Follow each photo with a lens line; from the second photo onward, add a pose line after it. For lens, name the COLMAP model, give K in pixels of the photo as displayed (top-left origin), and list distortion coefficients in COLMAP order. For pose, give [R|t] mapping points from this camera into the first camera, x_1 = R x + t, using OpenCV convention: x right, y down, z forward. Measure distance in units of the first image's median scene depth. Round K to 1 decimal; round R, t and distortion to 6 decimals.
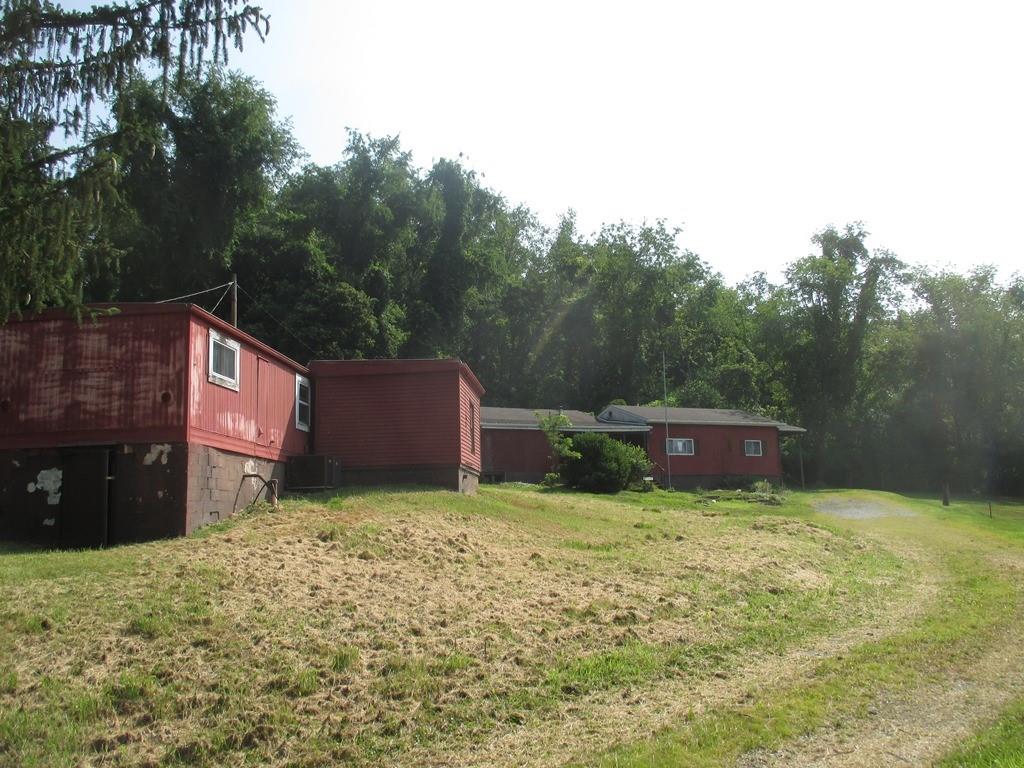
lens RADIAL K [[850.7, 0, 512.0], [0, 850.7, 384.0], [0, 0, 1]] dist [-0.032700, -0.002775]
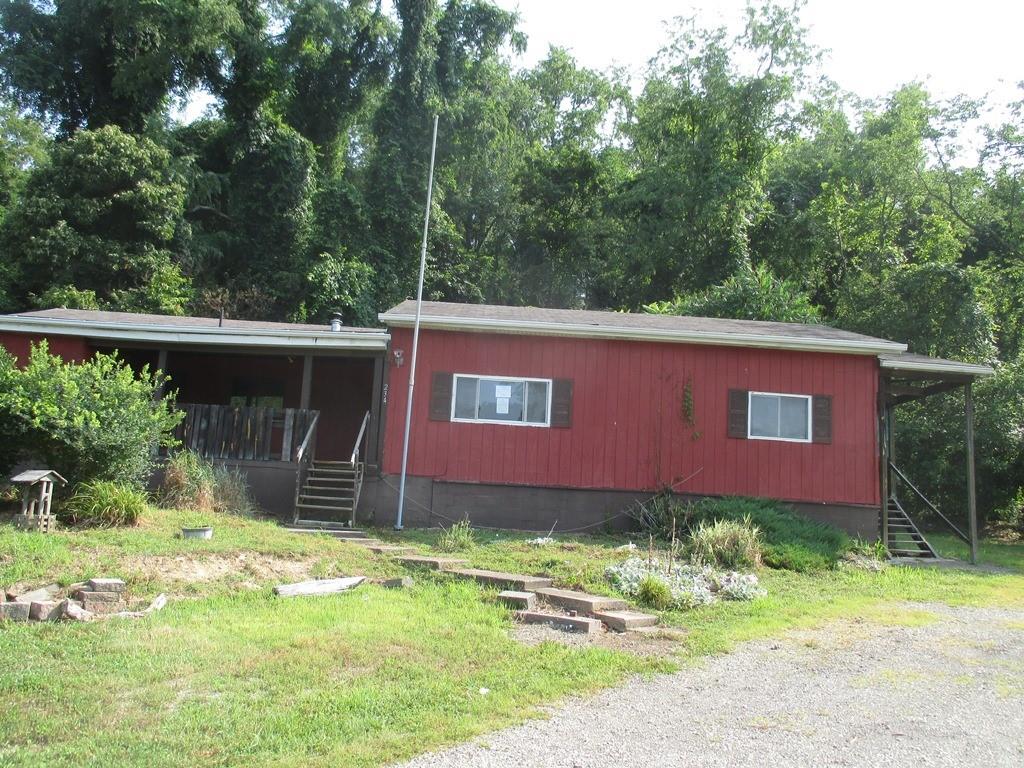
lens RADIAL K [[844.1, 0, 512.0], [0, 844.1, 384.0], [0, 0, 1]] dist [-0.019780, -0.007450]
pose [[0.909709, 0.006264, -0.415198, 0.325869], [-0.011842, 0.999871, -0.010860, 0.067886], [0.415077, 0.014797, 0.909666, 0.666377]]
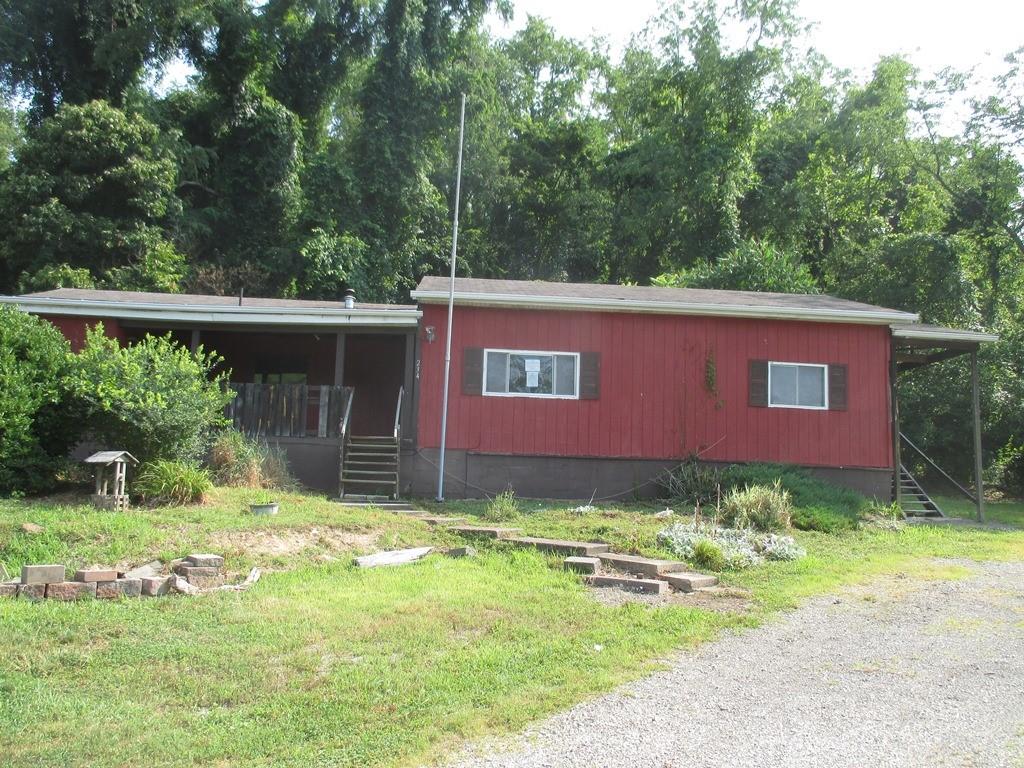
lens RADIAL K [[844.1, 0, 512.0], [0, 844.1, 384.0], [0, 0, 1]] dist [-0.019780, -0.007450]
pose [[0.925089, 0.004979, -0.379718, 0.307330], [0.004297, 0.999713, 0.023577, 0.066749], [0.379726, -0.023443, 0.924802, 0.649076]]
